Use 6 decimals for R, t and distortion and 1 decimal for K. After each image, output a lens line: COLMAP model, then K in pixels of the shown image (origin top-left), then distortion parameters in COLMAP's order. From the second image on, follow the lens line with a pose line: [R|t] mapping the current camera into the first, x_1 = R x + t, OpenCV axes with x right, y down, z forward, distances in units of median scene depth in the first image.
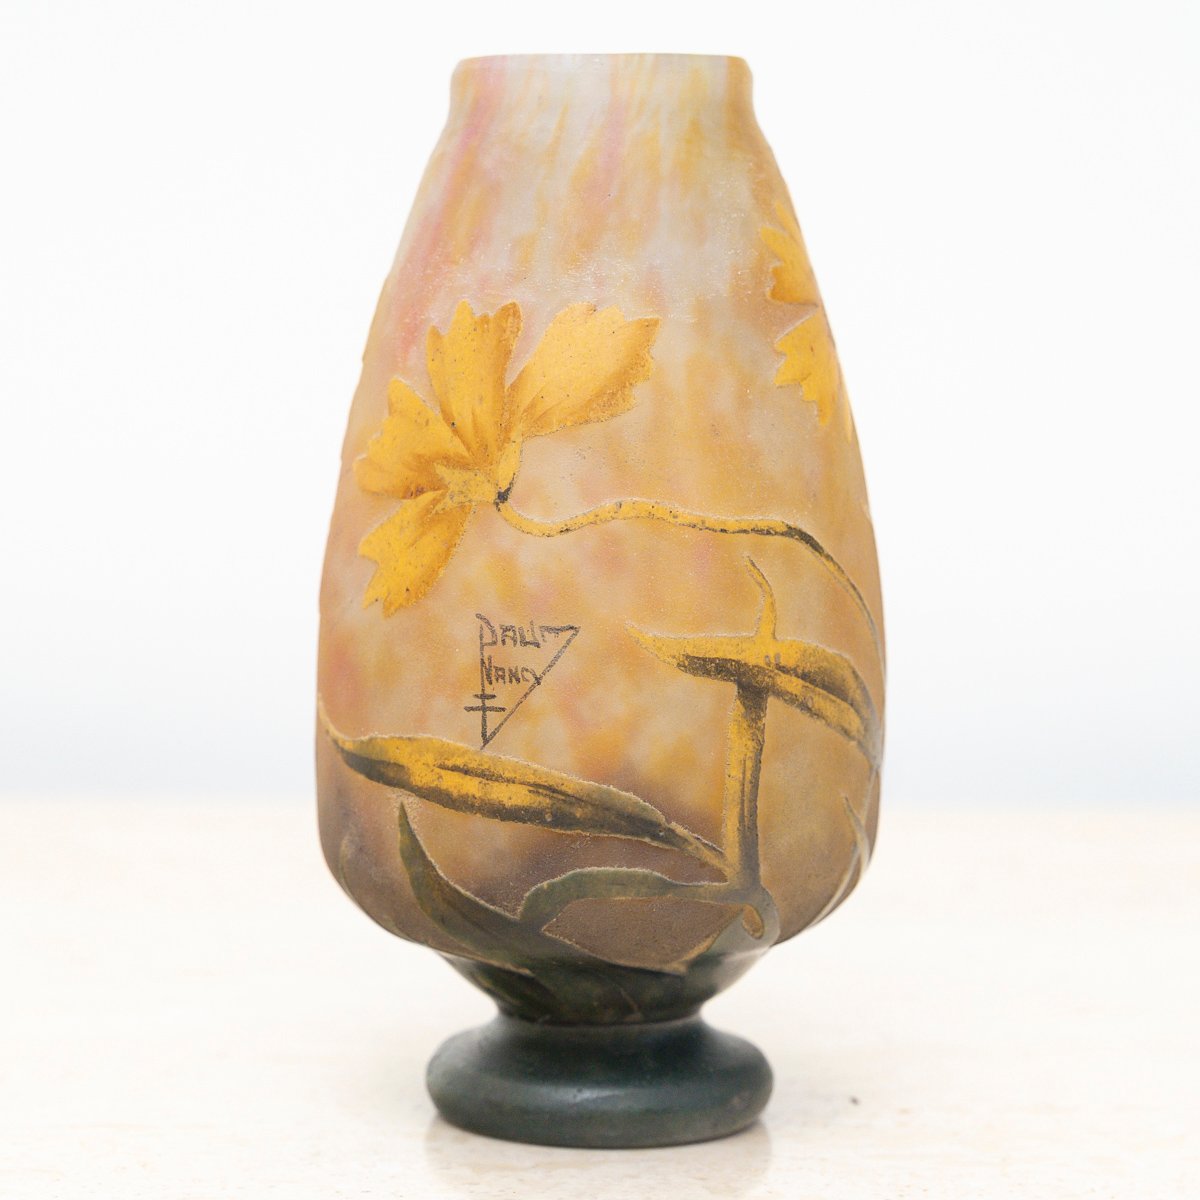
lens RADIAL K [[3684.9, 0, 599.2], [0, 3684.9, 599.5], [0, 0, 1]] dist [0.191049, 0.000000]
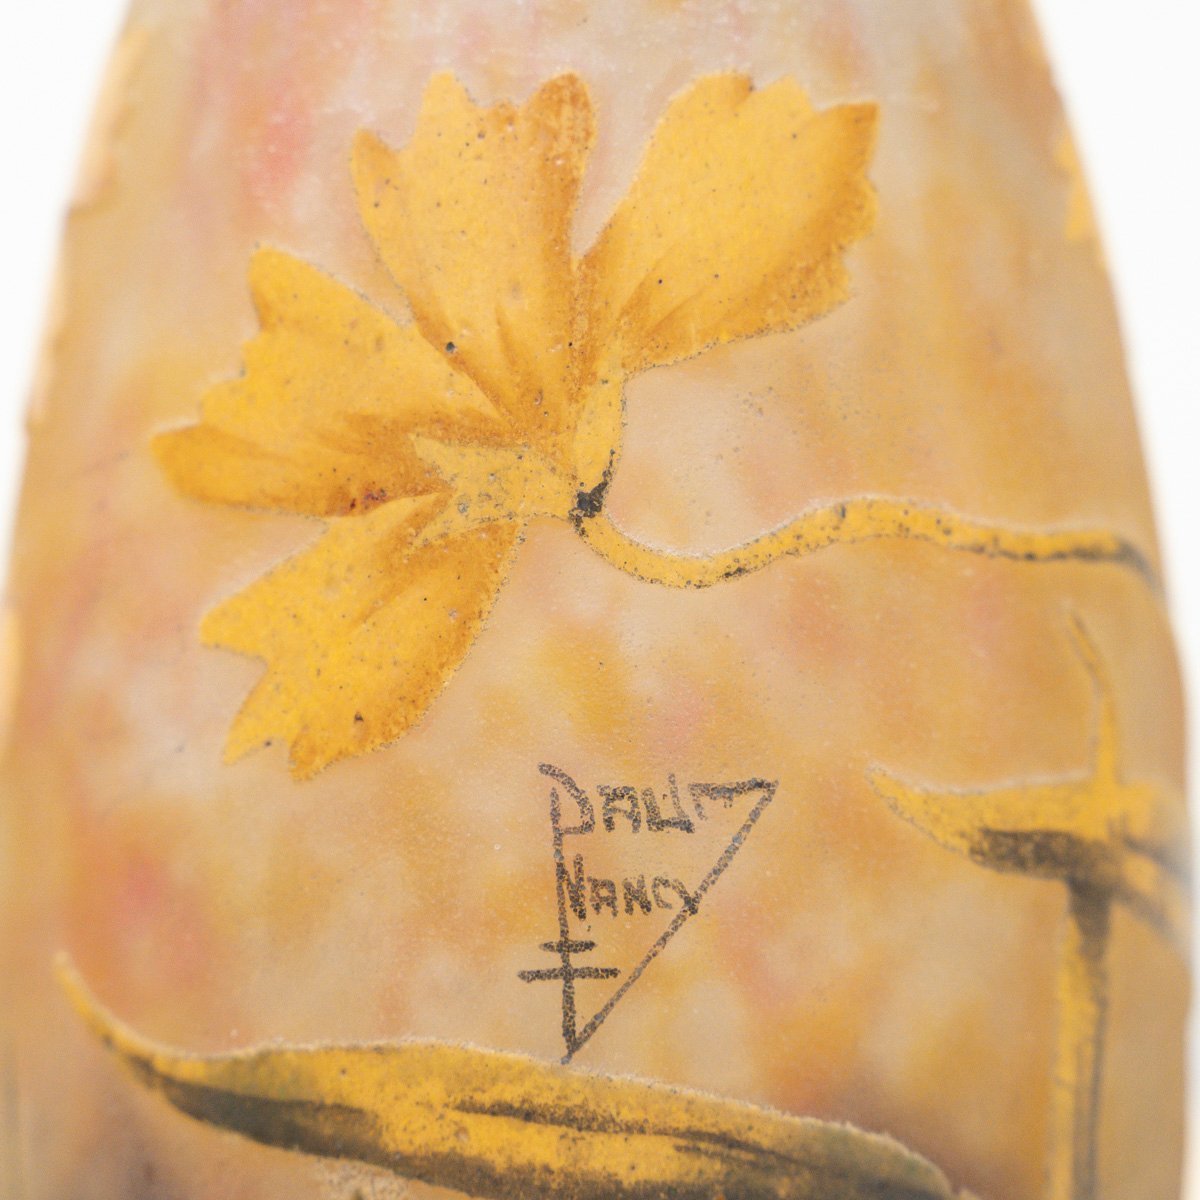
lens RADIAL K [[5791.2, 0, 600.7], [0, 5791.2, 598.6], [0, 0, 1]] dist [0.193589, 0.000000]
pose [[0.933815, -0.046408, 0.354733, -0.276789], [0.043745, 0.998922, 0.015529, -0.027073], [-0.355071, 0.001016, 0.934839, 0.333389]]
